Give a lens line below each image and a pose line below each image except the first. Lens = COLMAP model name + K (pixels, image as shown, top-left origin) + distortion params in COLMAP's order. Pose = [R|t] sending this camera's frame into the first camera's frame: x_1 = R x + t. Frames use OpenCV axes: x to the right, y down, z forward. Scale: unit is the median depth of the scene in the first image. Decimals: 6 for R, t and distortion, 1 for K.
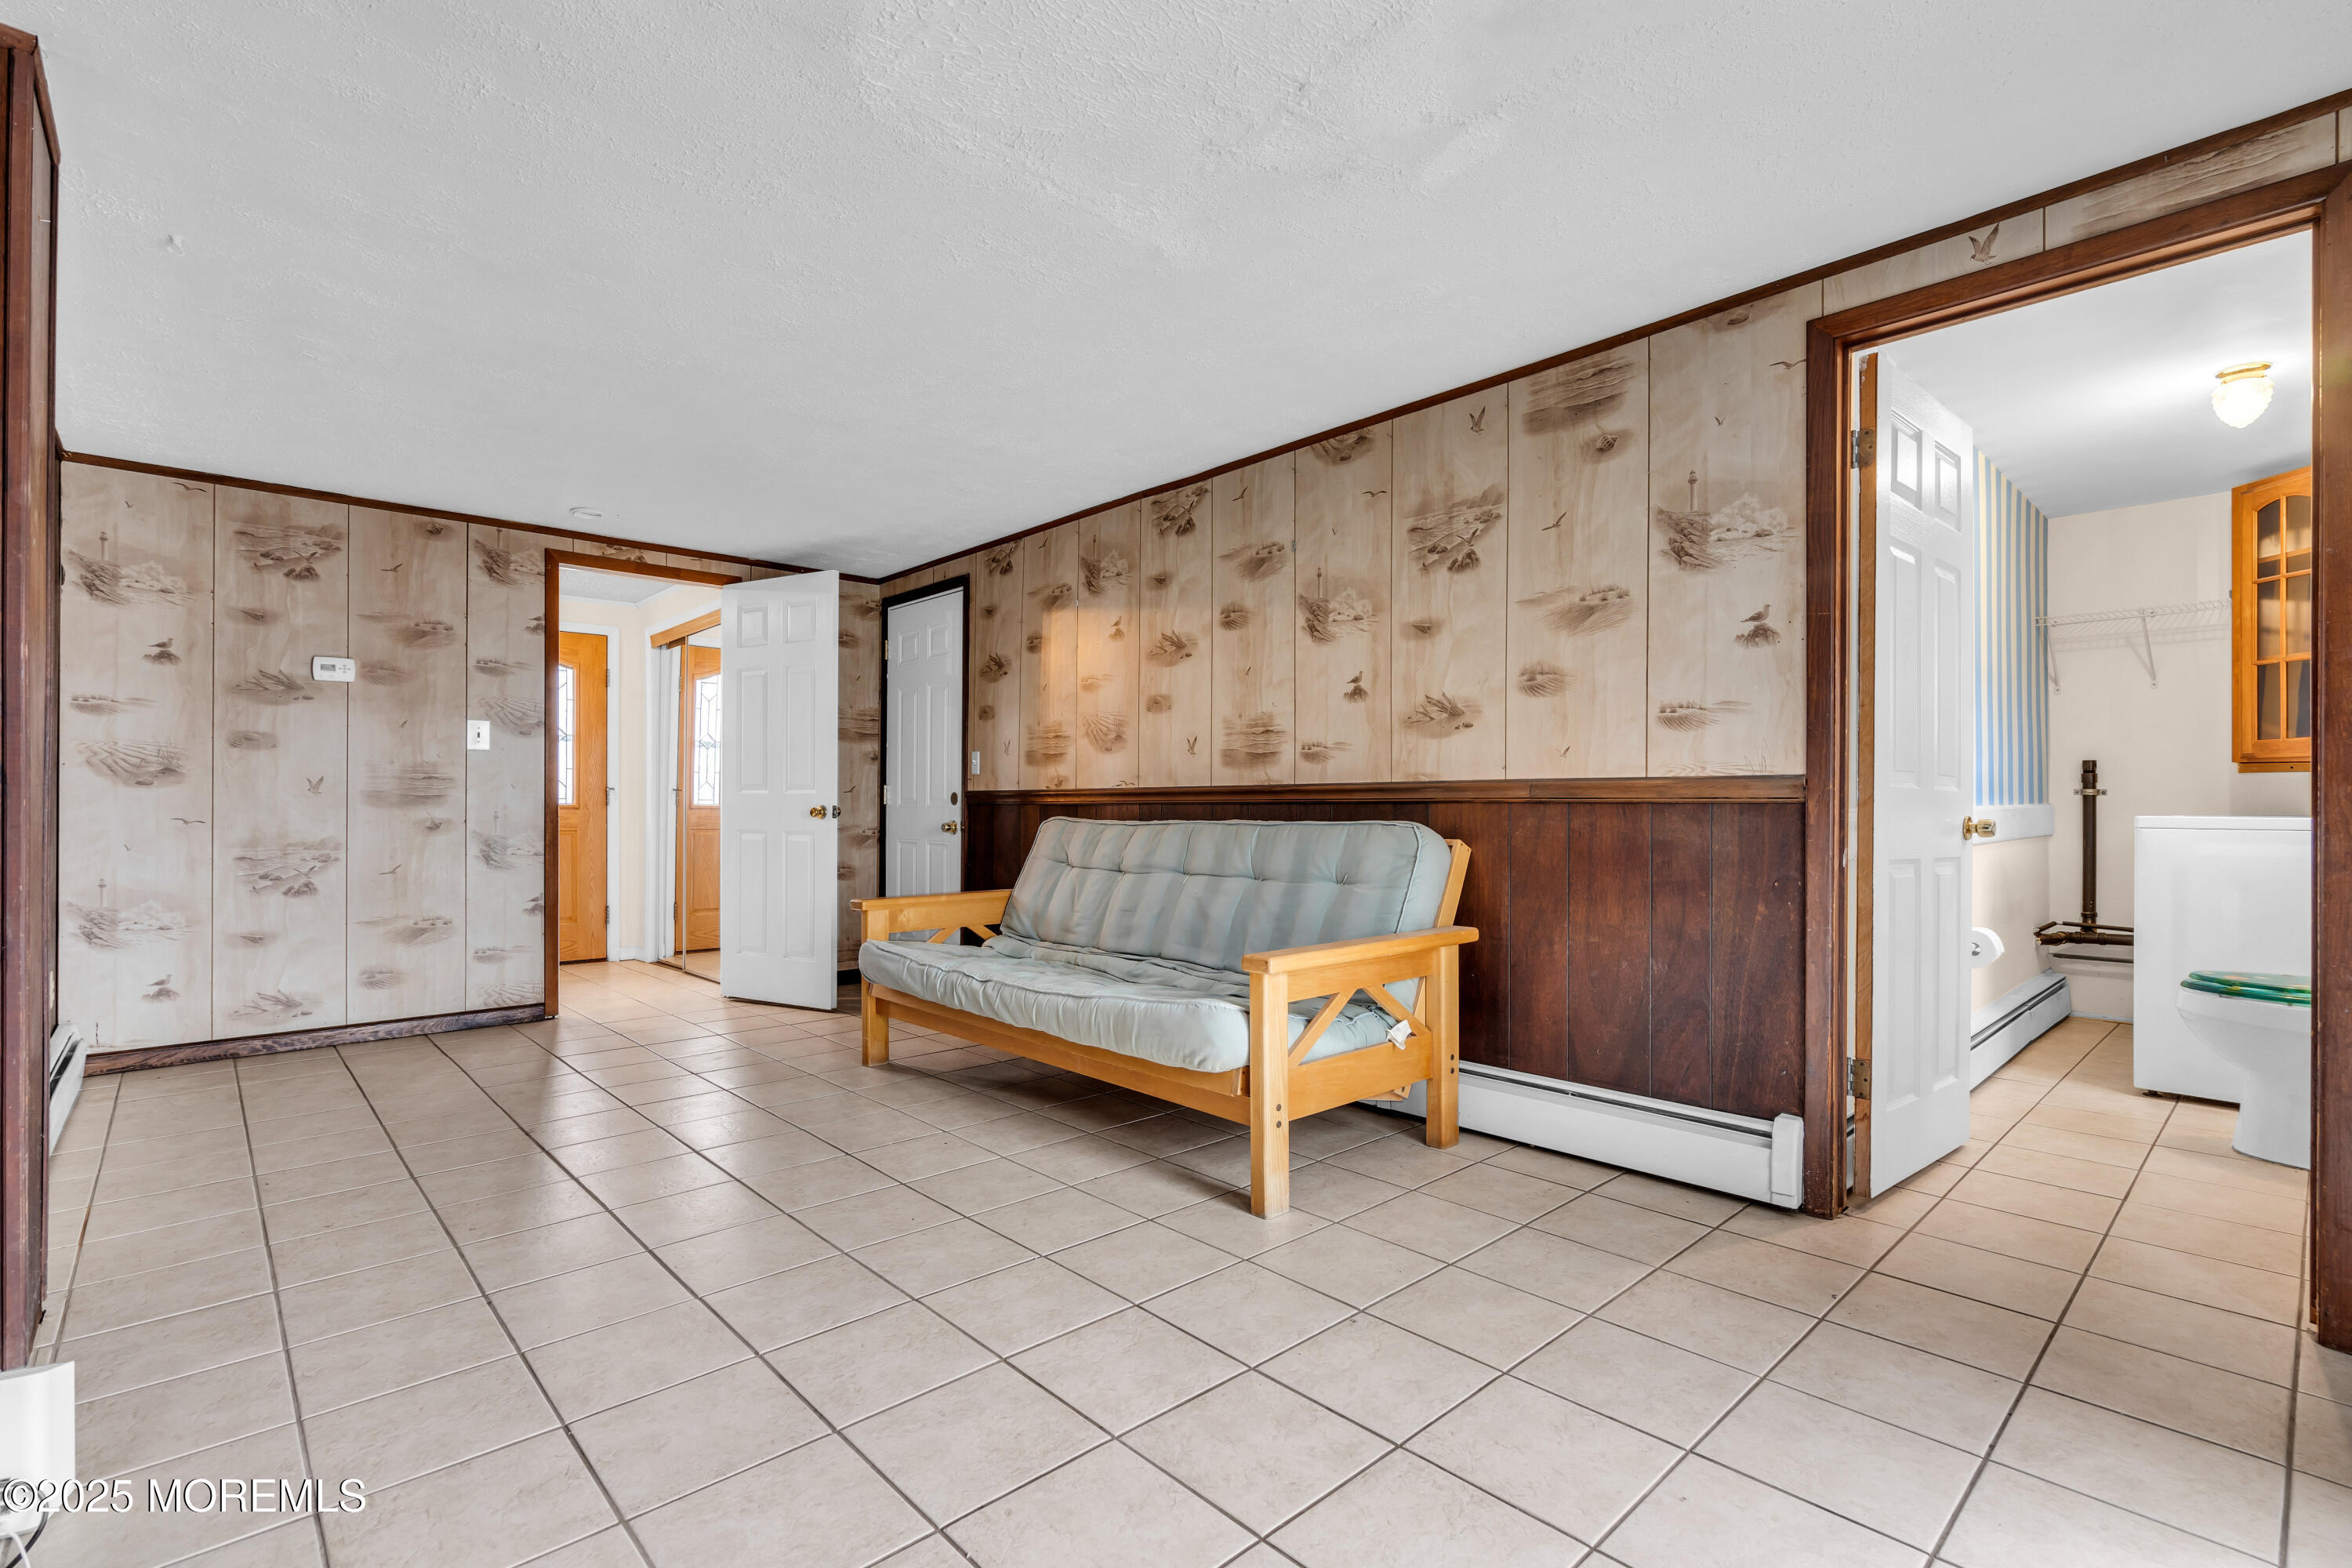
lens RADIAL K [[1062.6, 0, 1176.0], [0, 1062.6, 793.8], [0, 0, 1]] dist [-0.002460, -0.000304]
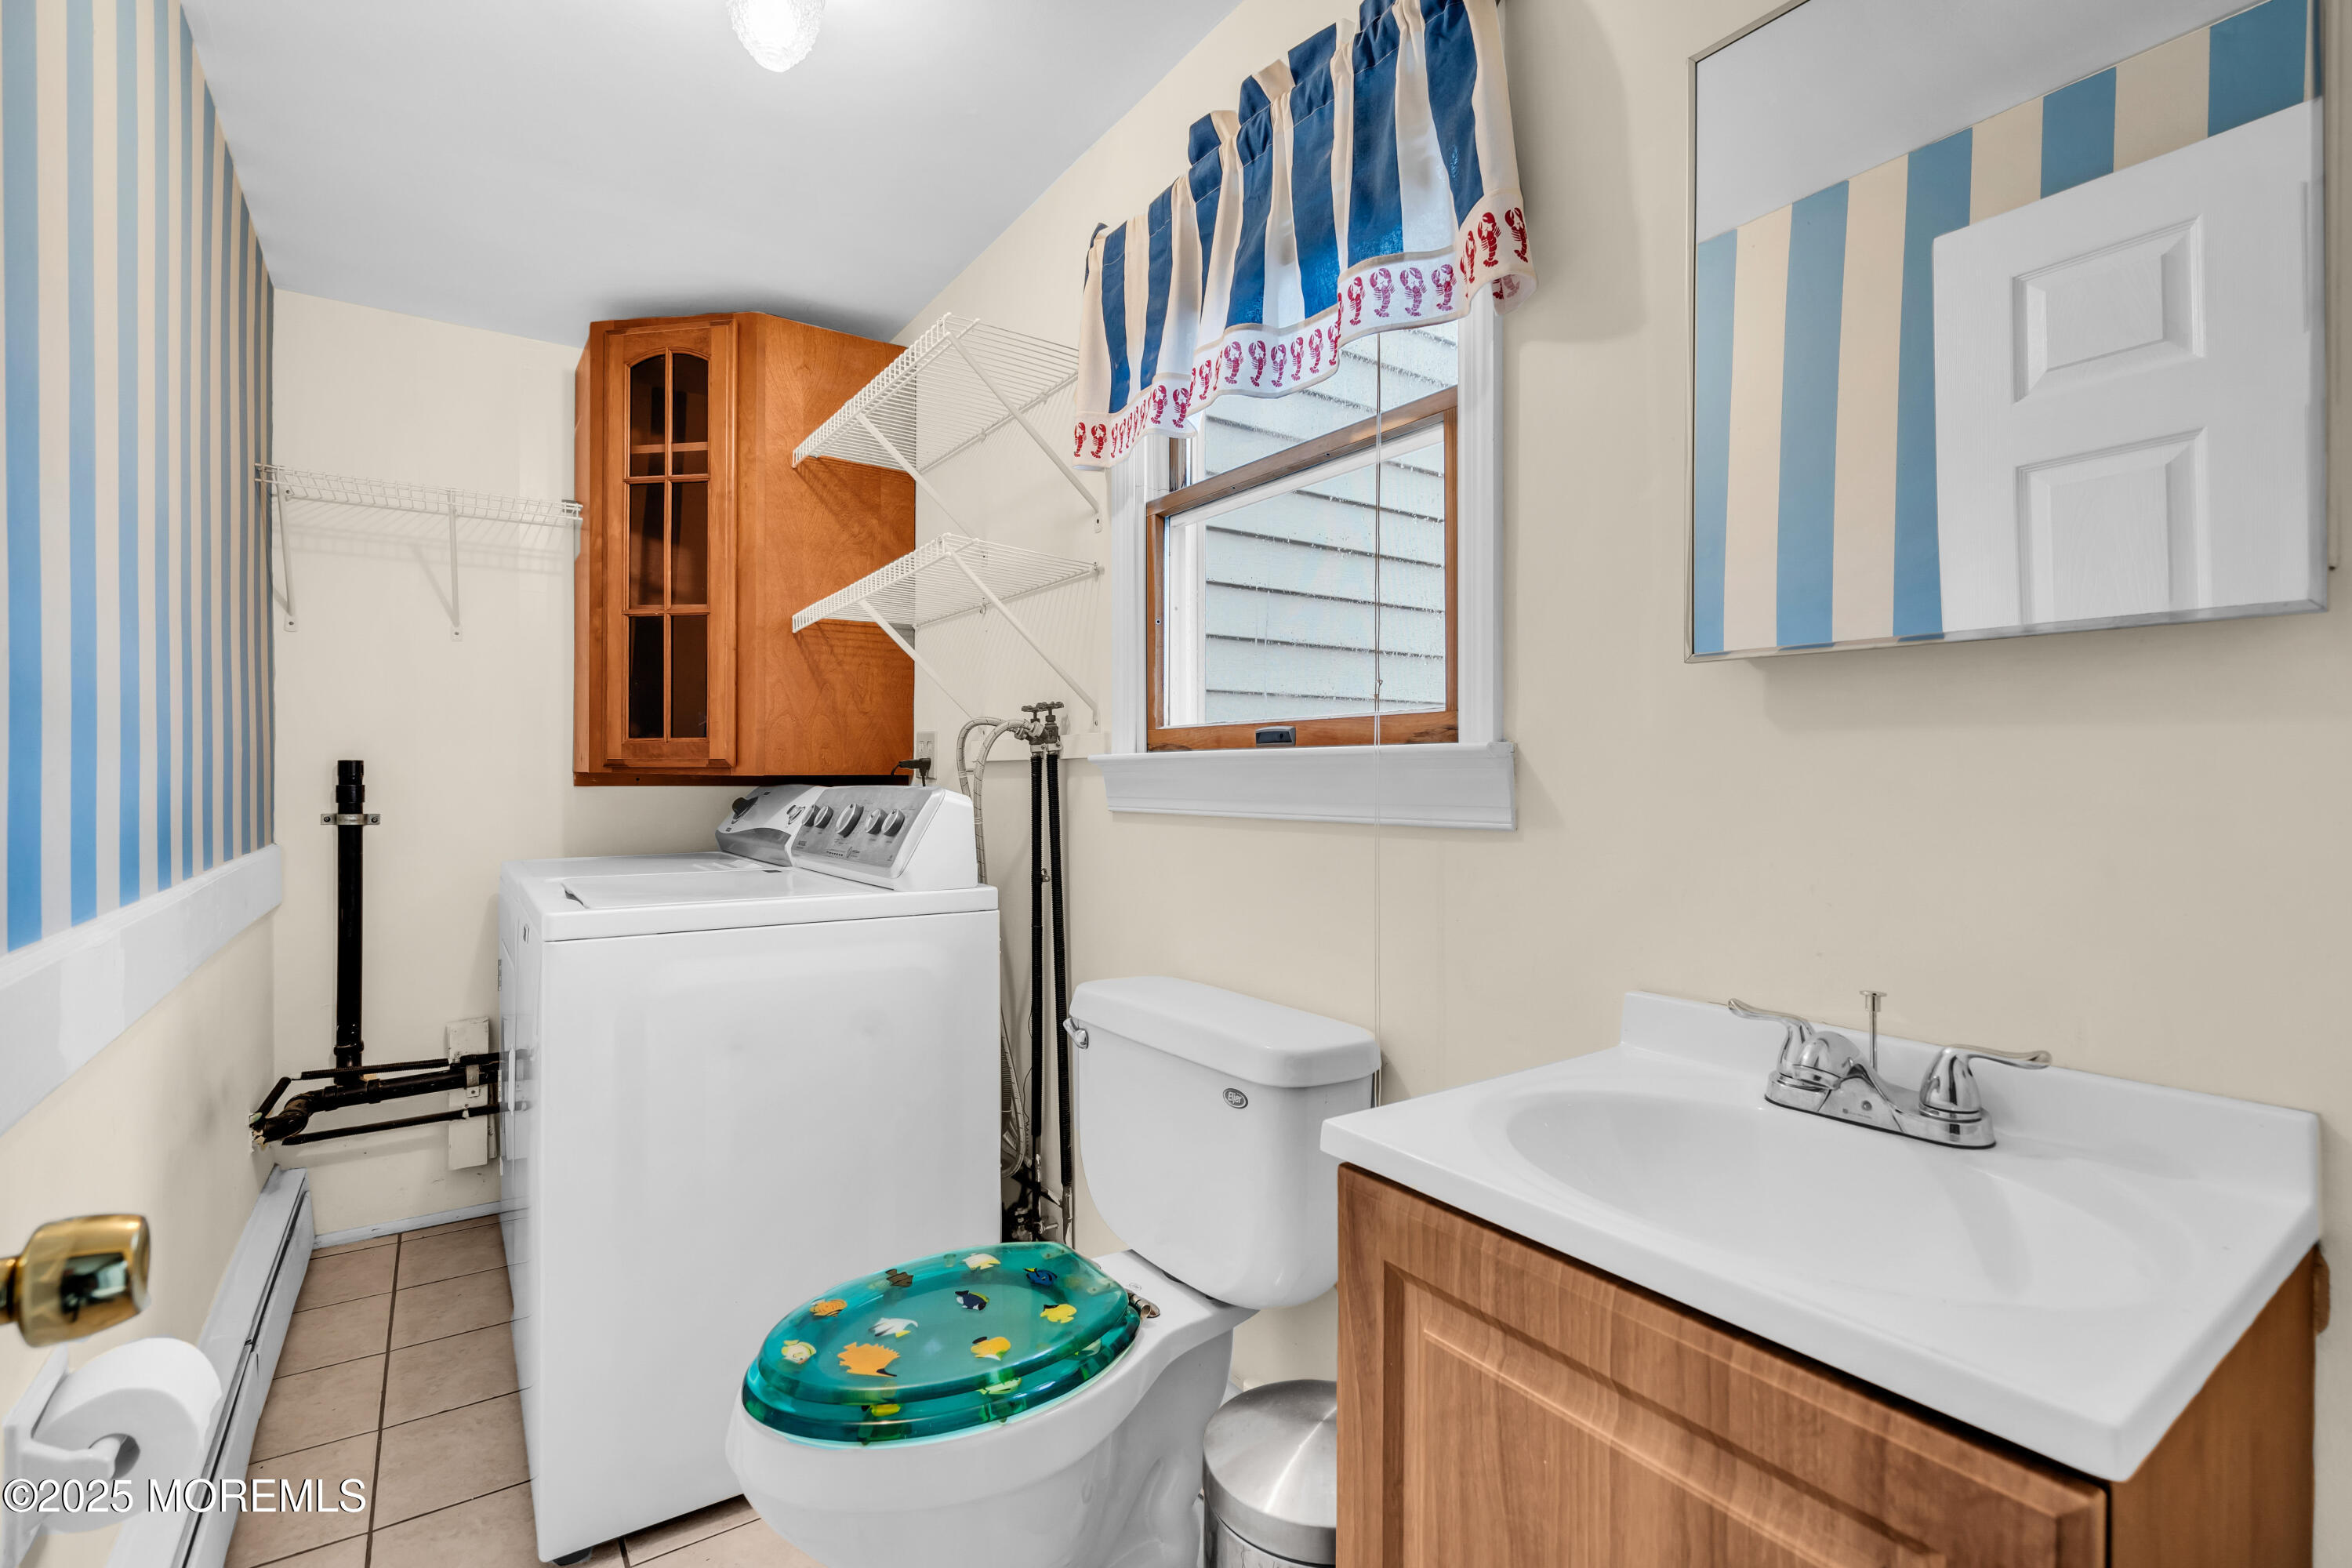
lens RADIAL K [[1062.6, 0, 1179.1], [0, 1062.6, 782.2], [0, 0, 1]] dist [-0.002460, -0.000304]
pose [[0.138484, -0.000769, 0.990364, 0.390523], [-0.007768, 0.999968, 0.001863, -0.024867], [-0.990334, -0.007951, 0.138474, 0.513794]]
